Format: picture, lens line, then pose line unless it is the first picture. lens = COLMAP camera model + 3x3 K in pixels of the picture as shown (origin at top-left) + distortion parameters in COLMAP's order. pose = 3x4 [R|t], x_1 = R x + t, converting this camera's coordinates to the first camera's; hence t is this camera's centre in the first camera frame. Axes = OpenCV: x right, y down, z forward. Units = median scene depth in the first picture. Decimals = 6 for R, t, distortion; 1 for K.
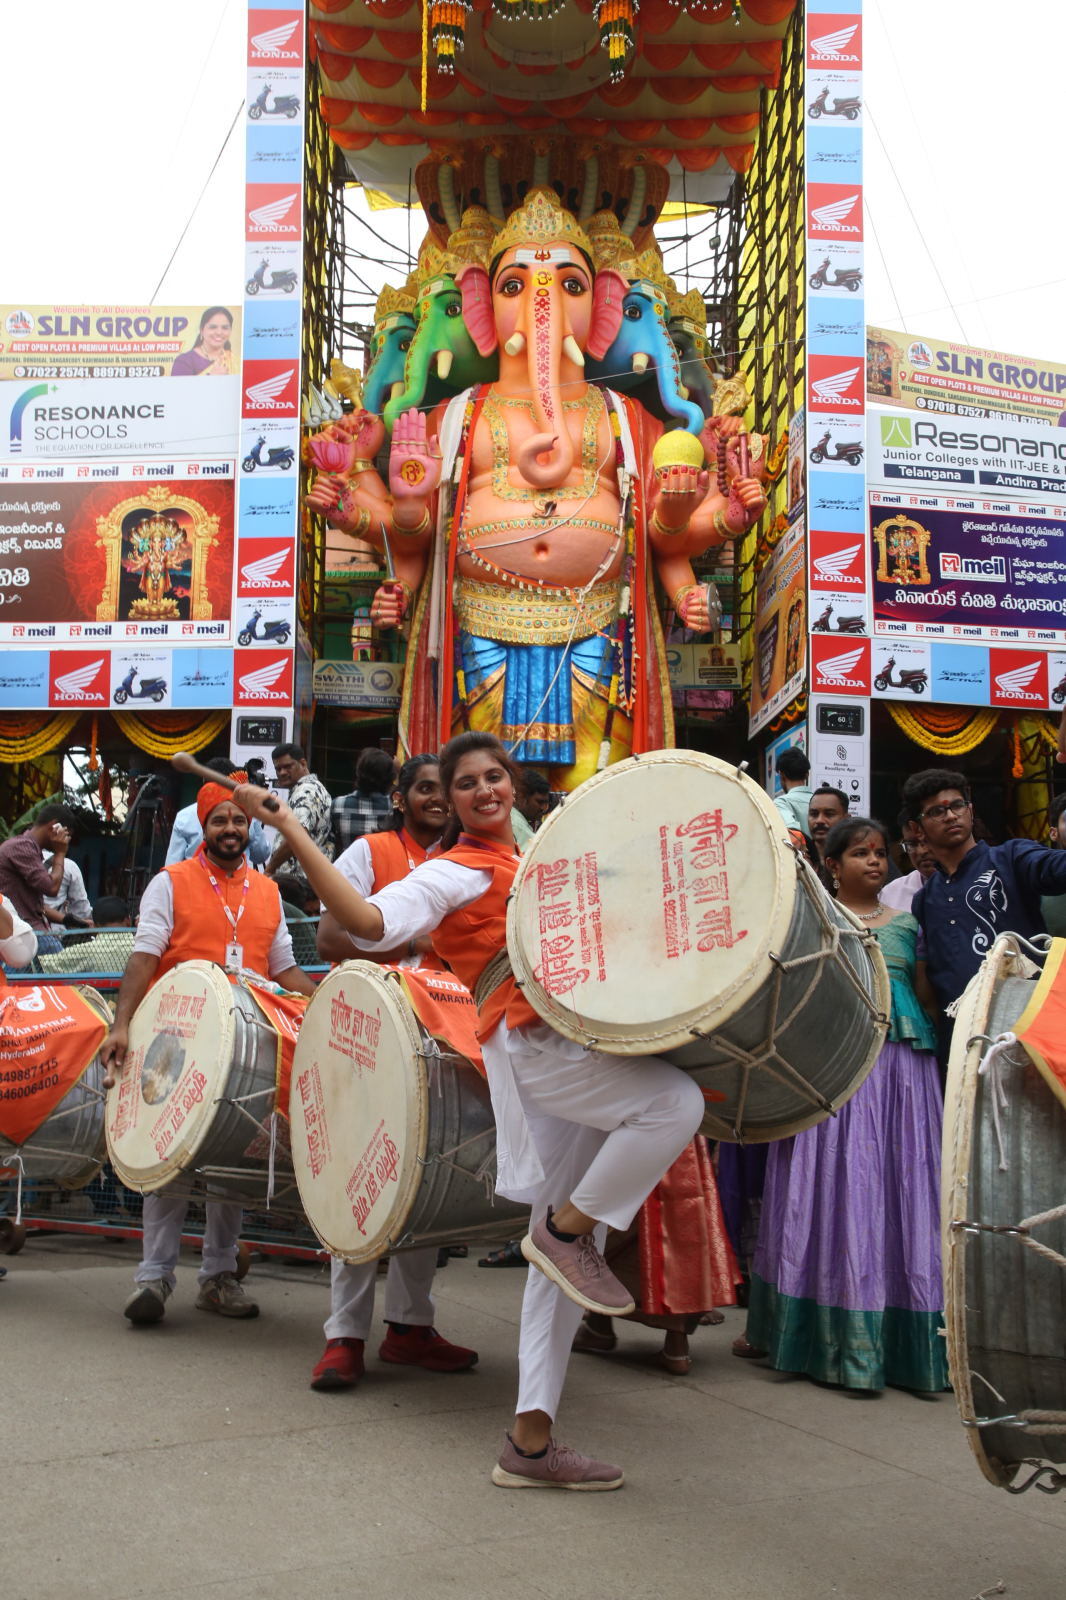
lens RADIAL K [[1565.1, 0, 528.8], [0, 1565.1, 820.7], [0, 0, 1]] dist [0.057835, 0.019853]
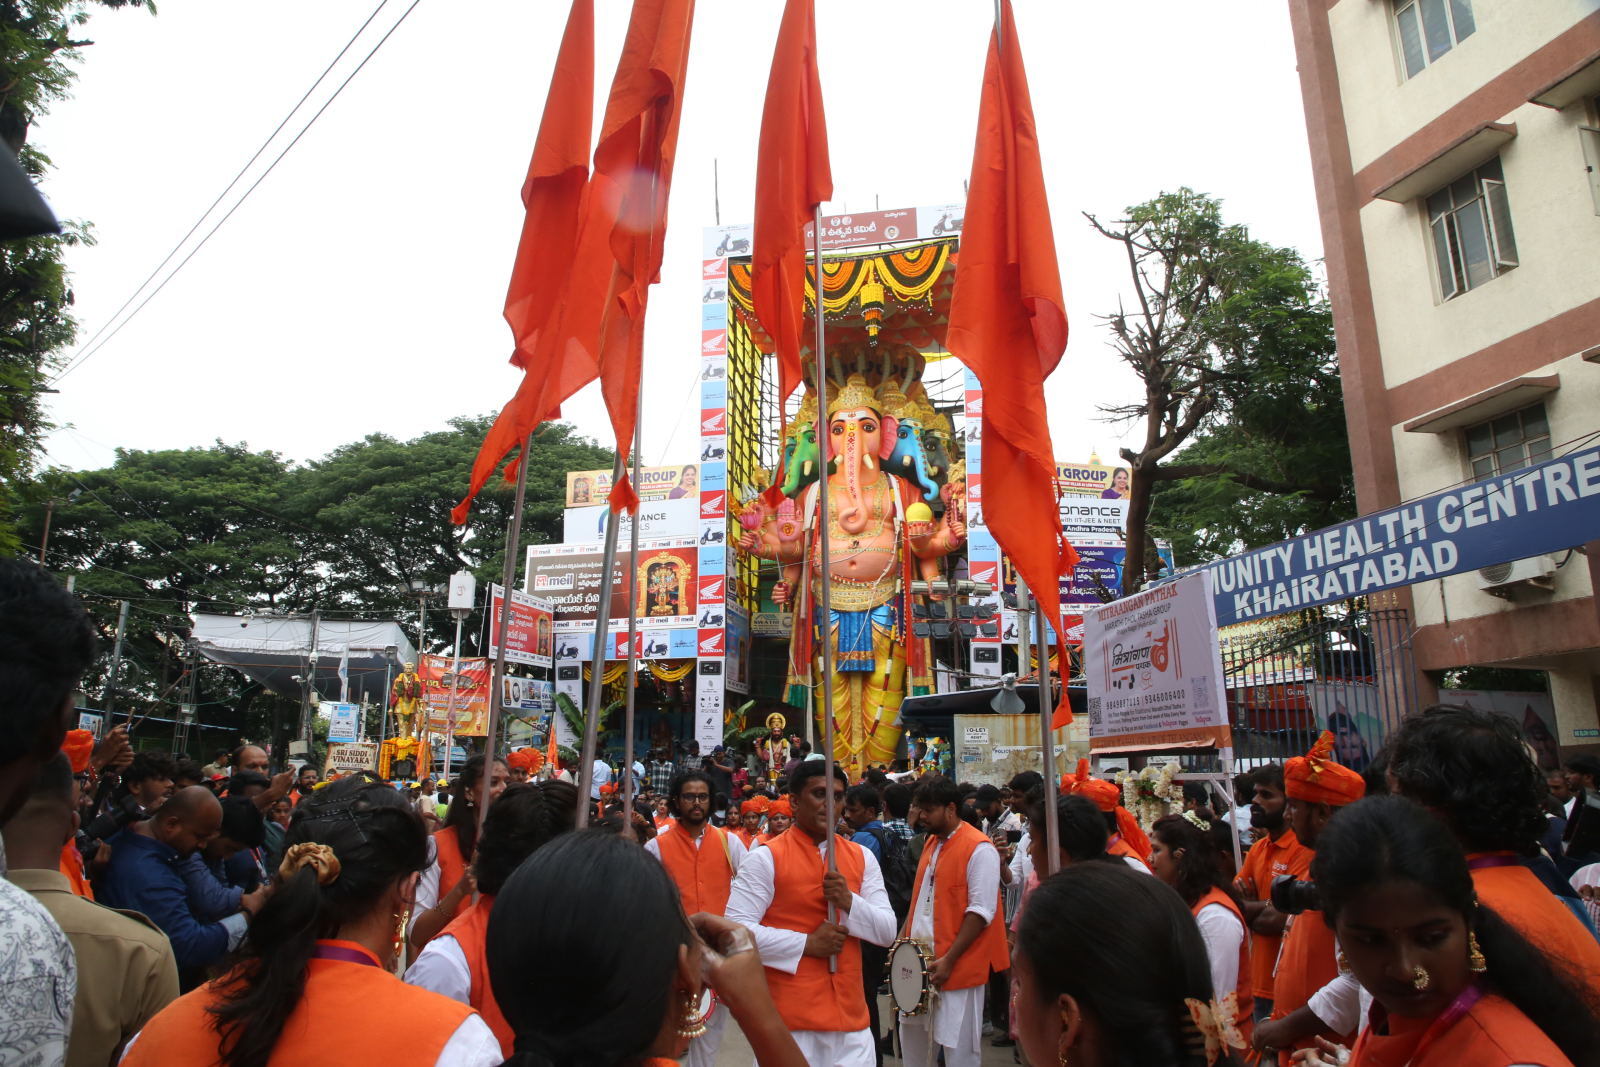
lens RADIAL K [[1095.4, 0, 780.7], [0, 1095.4, 536.5], [0, 0, 1]] dist [-0.076268, 0.041922]
pose [[0.981341, -0.049309, -0.185845, 0.195331], [0.032478, 0.995178, -0.092547, -0.089601], [0.189512, 0.084785, 0.978211, -0.418517]]
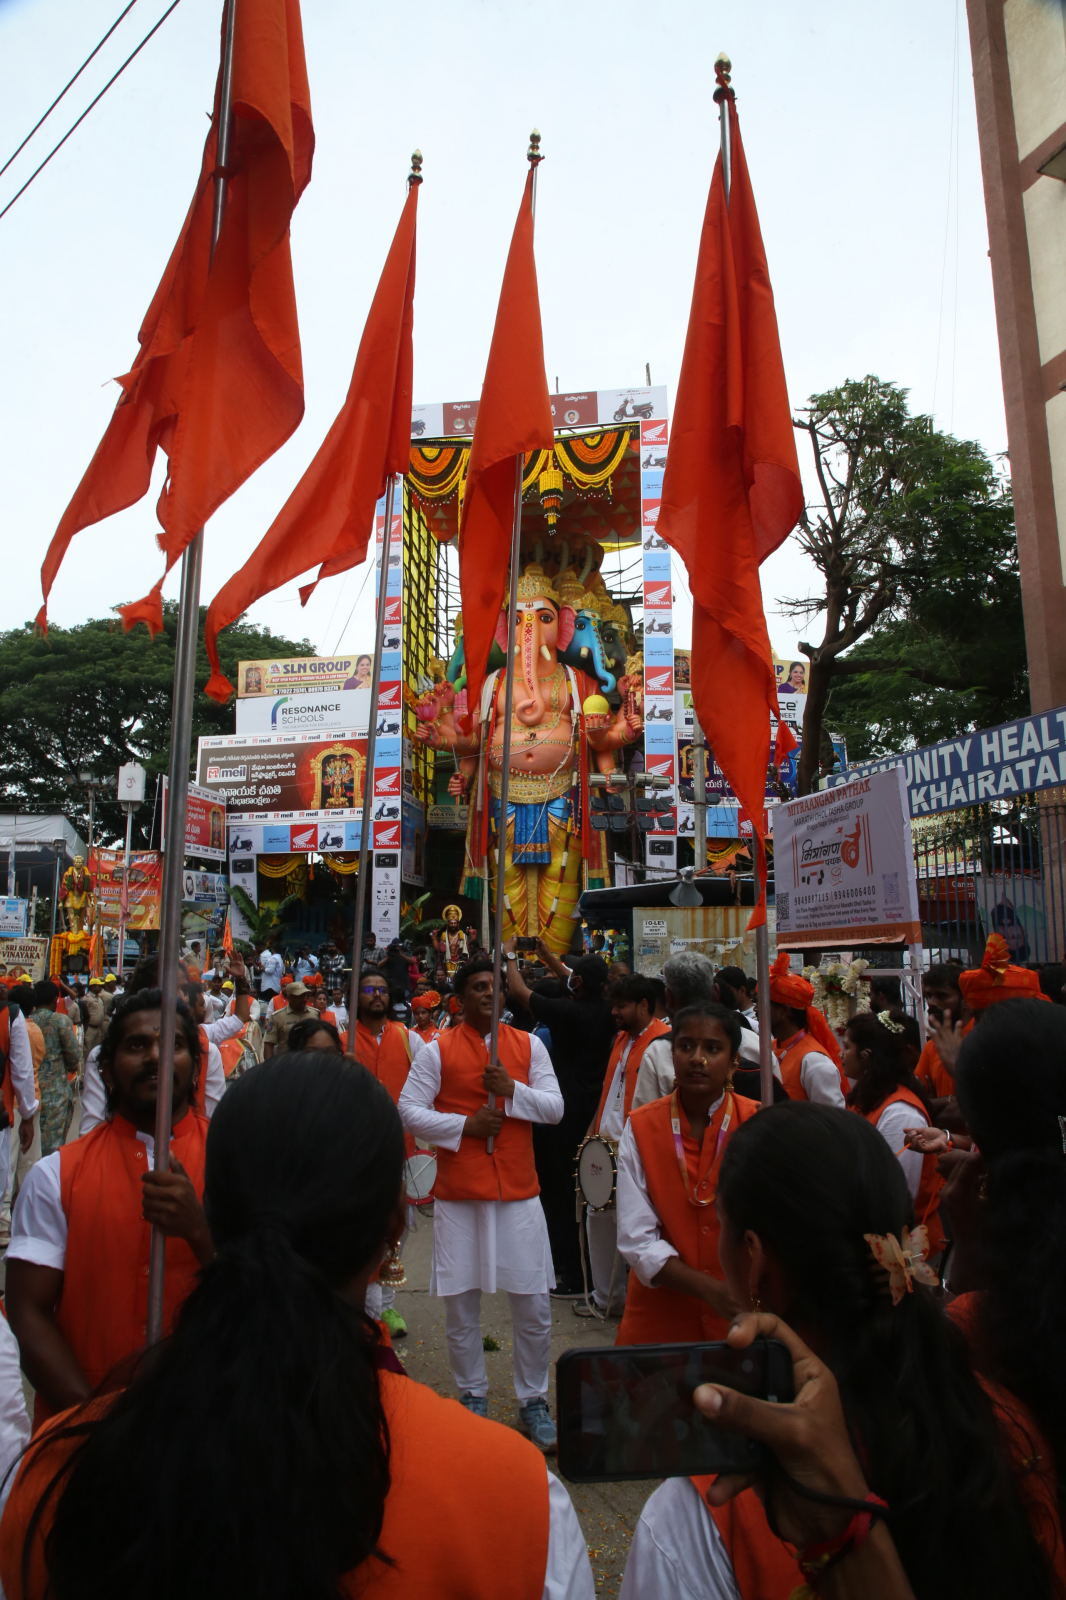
lens RADIAL K [[1095.4, 0, 521.4], [0, 1095.4, 821.8], [0, 0, 1]] dist [-0.076268, 0.041922]
pose [[0.991005, -0.032955, -0.129702, 0.191600], [0.032489, 0.999456, -0.005709, -0.090323], [0.129819, 0.001444, 0.991537, -0.412178]]
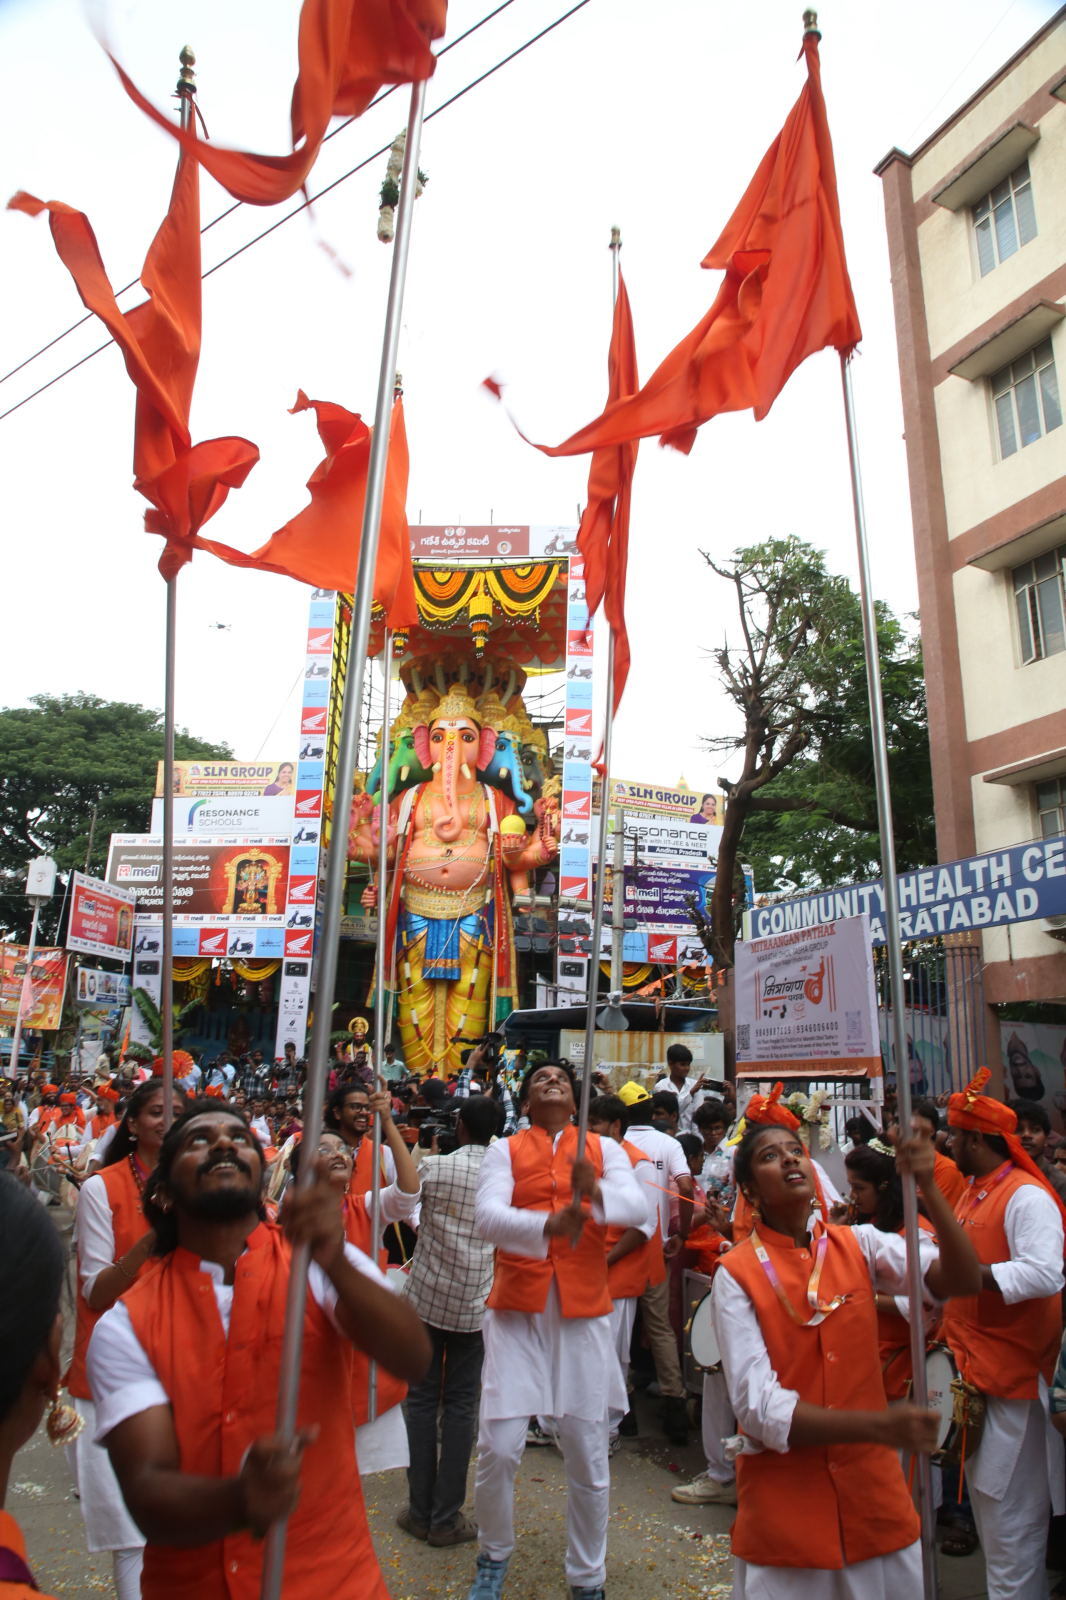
lens RADIAL K [[1095.4, 0, 521.4], [0, 1095.4, 821.8], [0, 0, 1]] dist [-0.076268, 0.041922]
pose [[0.999241, 0.009697, -0.037720, 0.172863], [-0.013772, 0.993911, -0.109324, -0.093022], [0.036430, 0.109760, 0.993290, -0.430166]]
